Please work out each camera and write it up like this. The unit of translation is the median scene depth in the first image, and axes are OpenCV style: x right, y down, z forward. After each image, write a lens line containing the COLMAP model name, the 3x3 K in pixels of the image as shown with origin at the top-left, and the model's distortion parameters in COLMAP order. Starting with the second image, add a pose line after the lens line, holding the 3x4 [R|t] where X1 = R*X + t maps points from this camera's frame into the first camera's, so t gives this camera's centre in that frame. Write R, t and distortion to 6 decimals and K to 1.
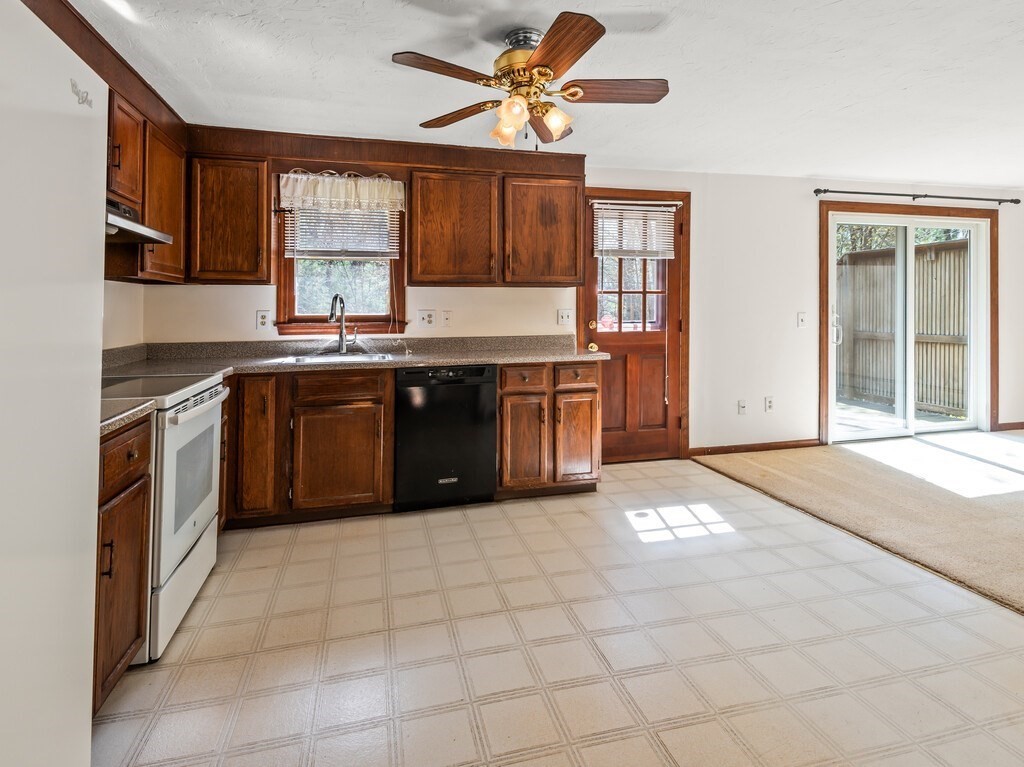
lens RADIAL K [[535.4, 0, 513.5], [0, 535.4, 310.8], [0, 0, 1]] dist [0.013424, -0.008992]
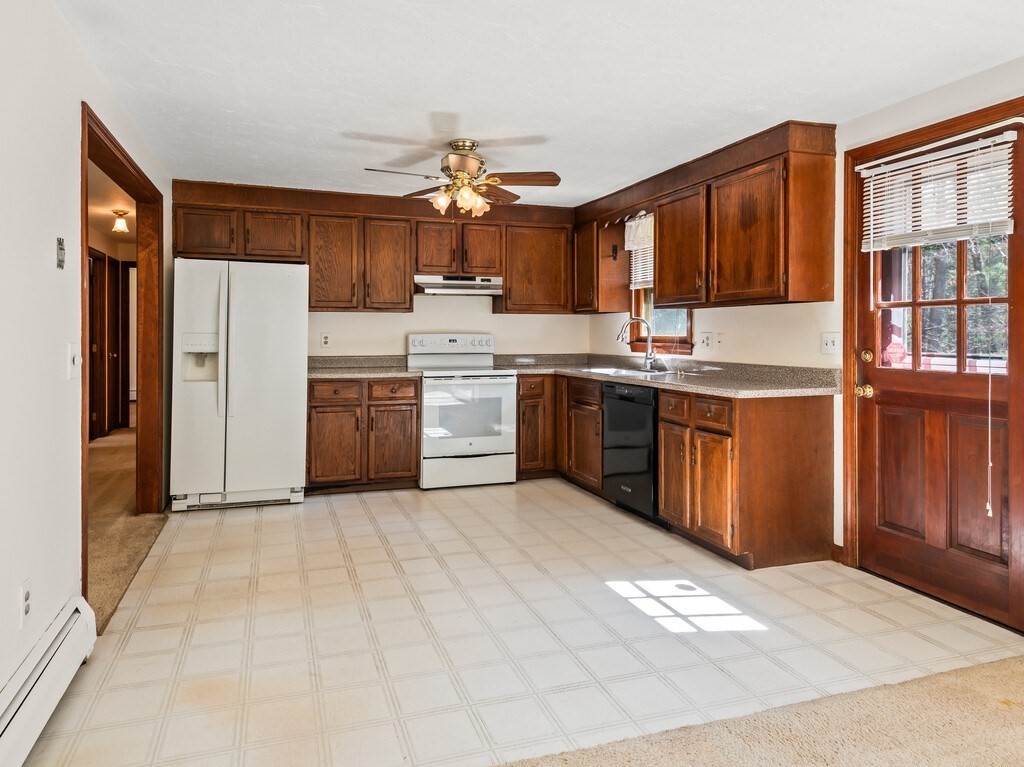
lens RADIAL K [[657.8, 0, 489.6], [0, 657.8, 333.1], [0, 0, 1]] dist [0.031497, -0.014647]
pose [[0.069589, 0.005586, -0.997560, 1.185623], [-0.004704, 0.999975, 0.005271, -0.005533], [0.997565, 0.004326, 0.069613, 0.626393]]
